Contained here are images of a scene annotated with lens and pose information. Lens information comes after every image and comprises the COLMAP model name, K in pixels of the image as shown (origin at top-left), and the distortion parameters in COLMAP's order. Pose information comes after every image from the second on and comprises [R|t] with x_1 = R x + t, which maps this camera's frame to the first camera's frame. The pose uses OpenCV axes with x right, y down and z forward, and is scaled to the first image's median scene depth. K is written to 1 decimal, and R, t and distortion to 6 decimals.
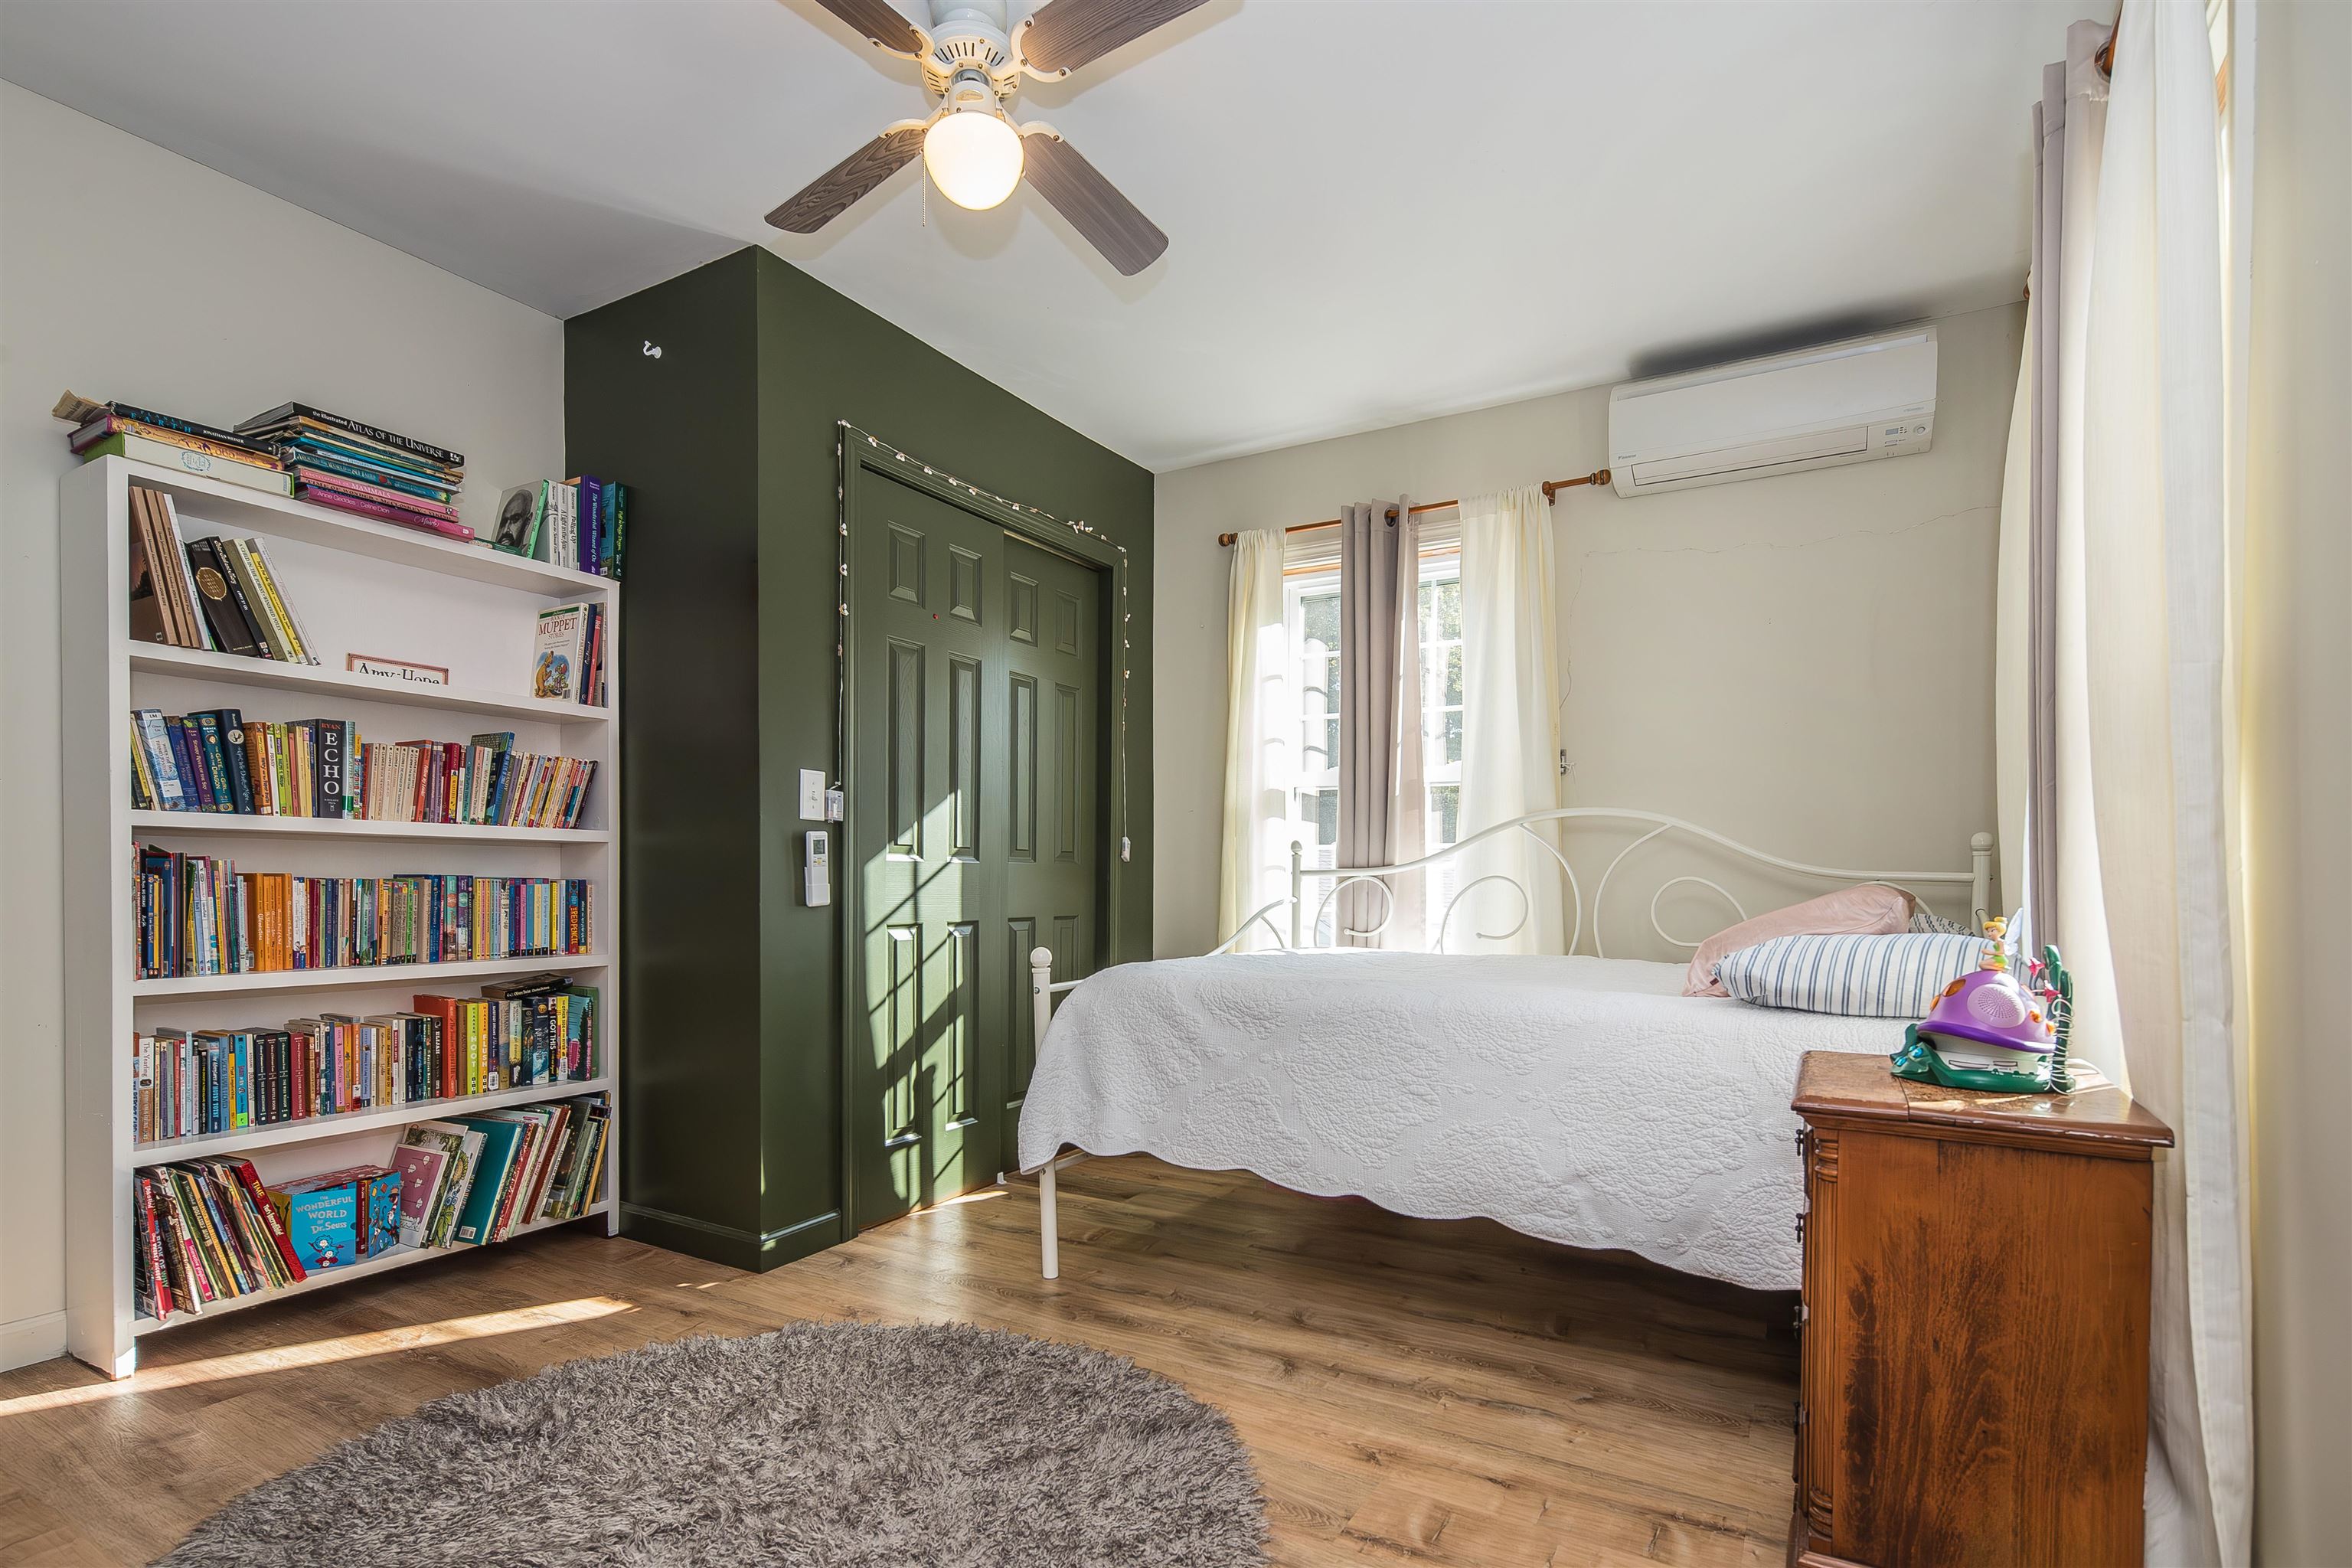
lens RADIAL K [[1163.2, 0, 1175.3], [0, 1163.2, 887.9], [0, 0, 1]] dist [0.014342, 0.000035]
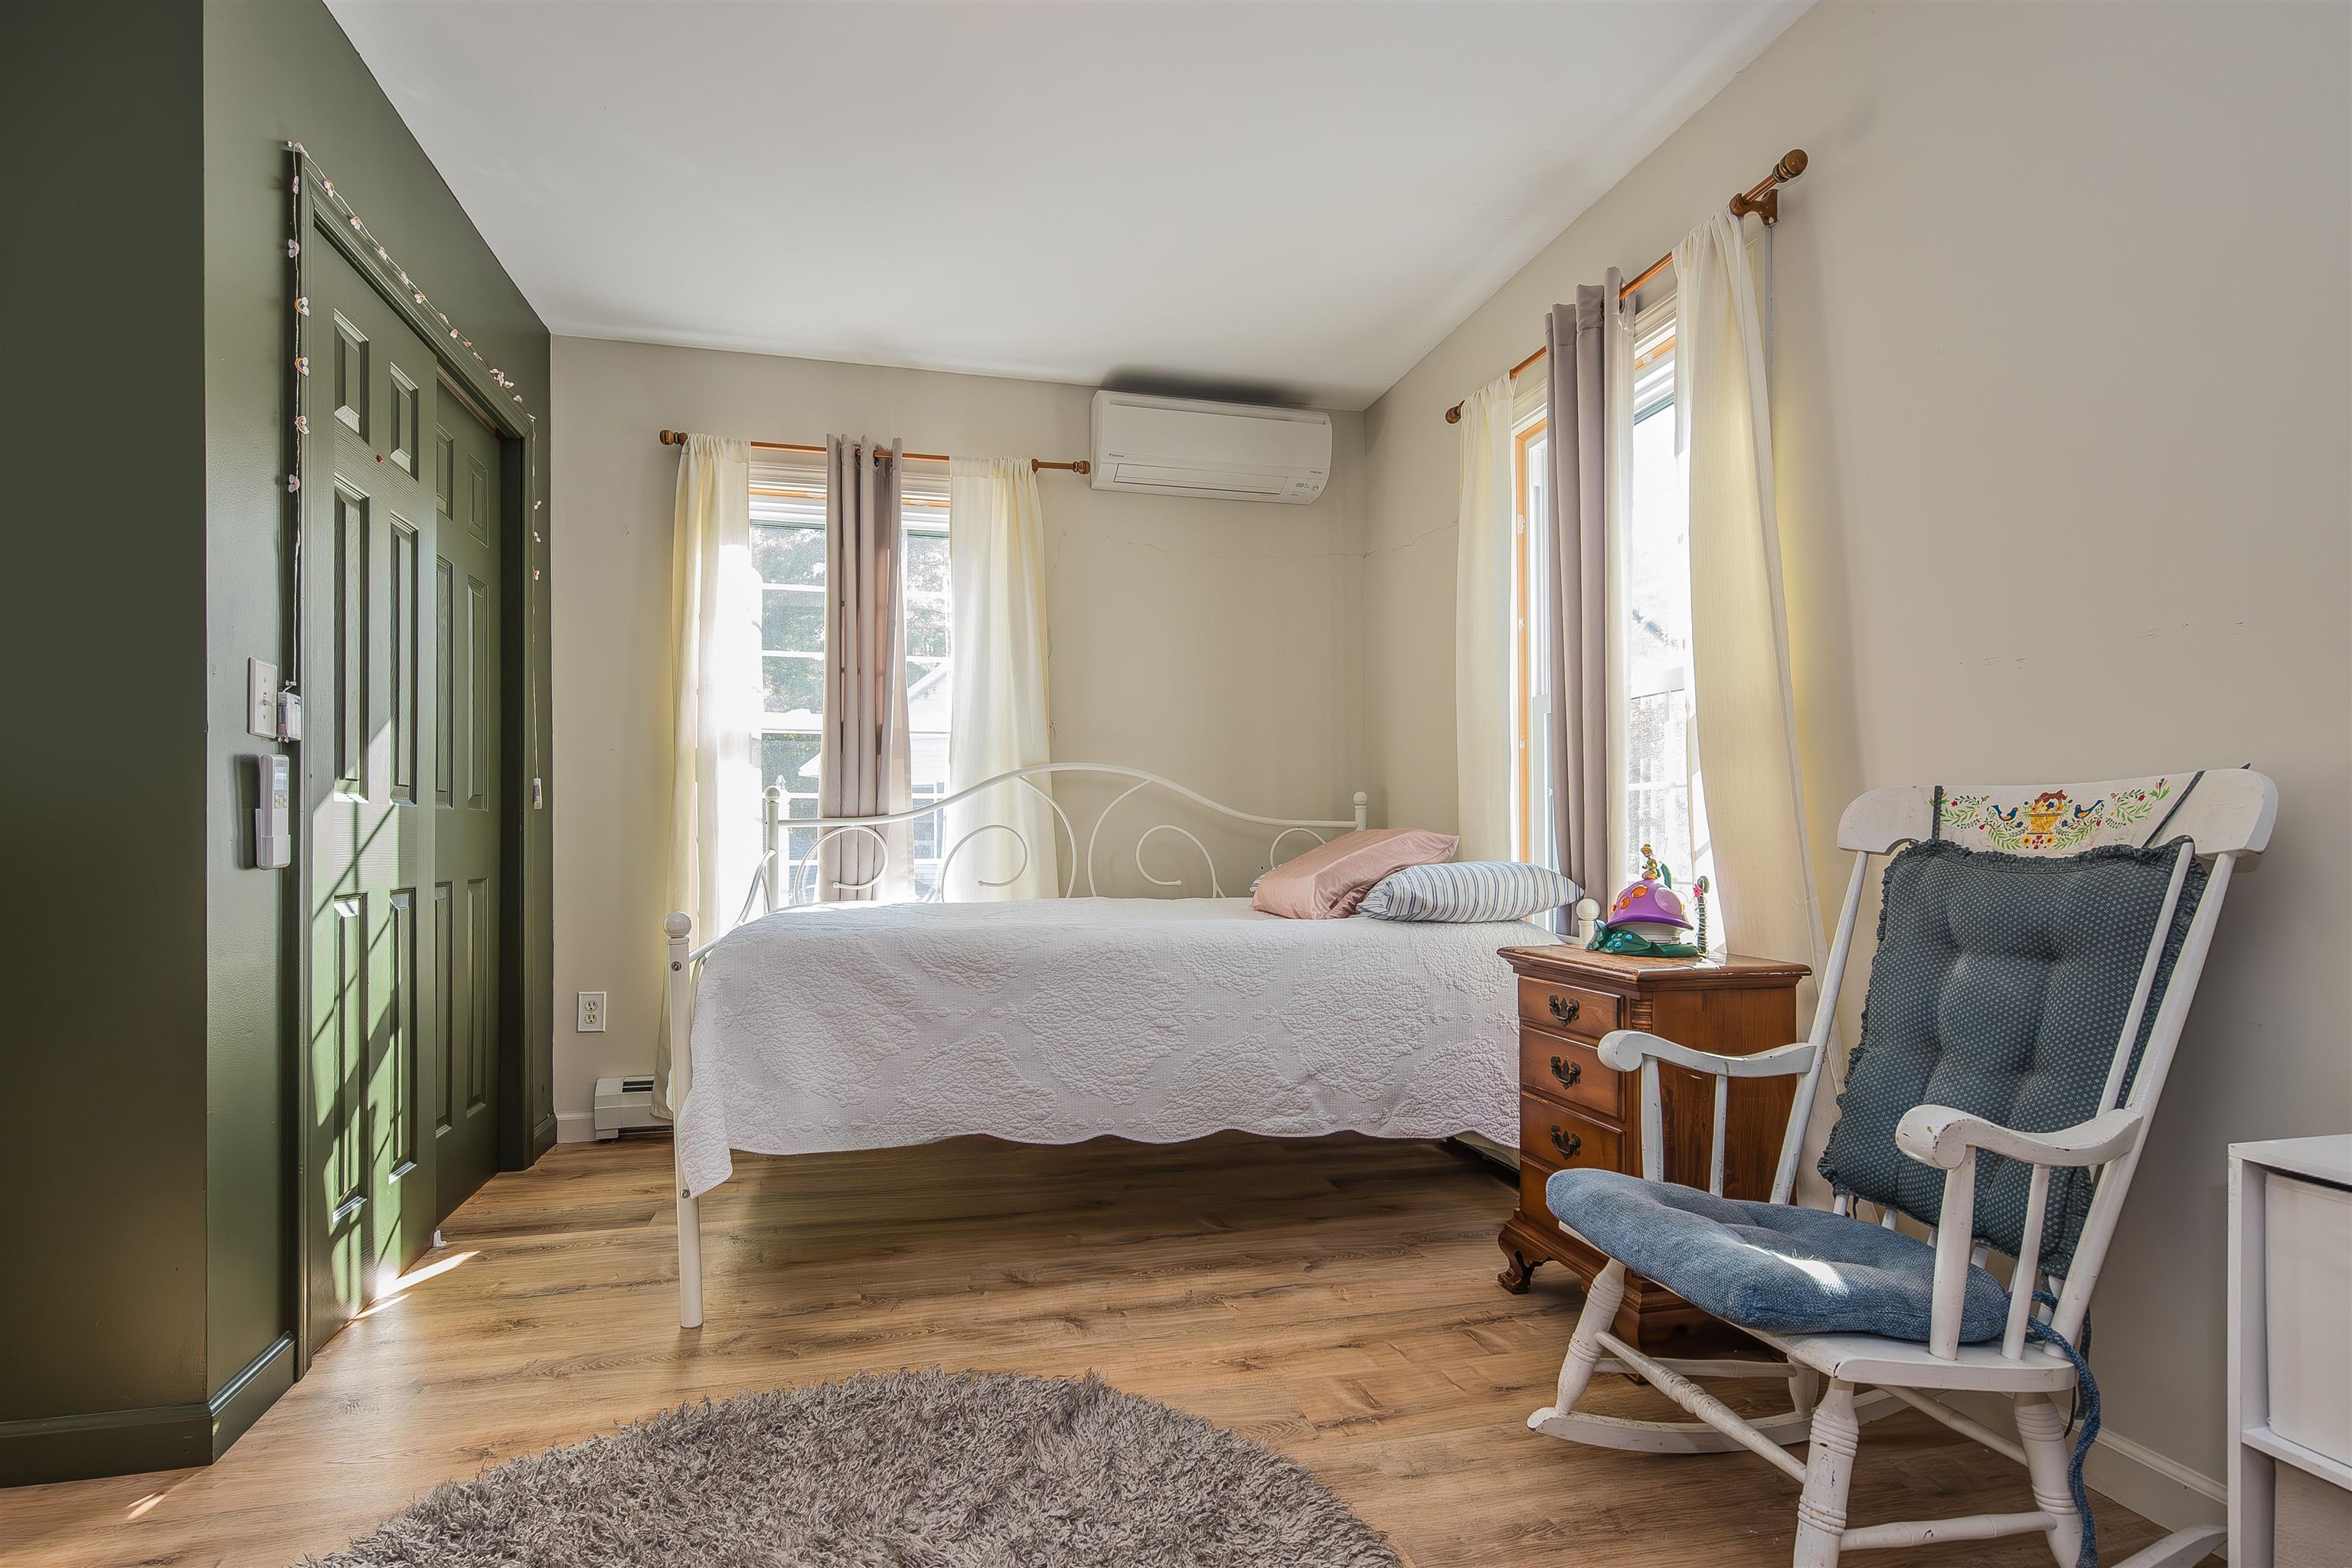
lens RADIAL K [[1149.0, 0, 1172.9], [0, 1149.0, 825.8], [0, 0, 1]] dist [0.002184, 0.000541]
pose [[0.717848, -0.000265, 0.696200, -0.352226], [0.013757, 0.999810, -0.013804, 0.006773], [-0.696064, 0.019487, 0.717715, 0.168420]]
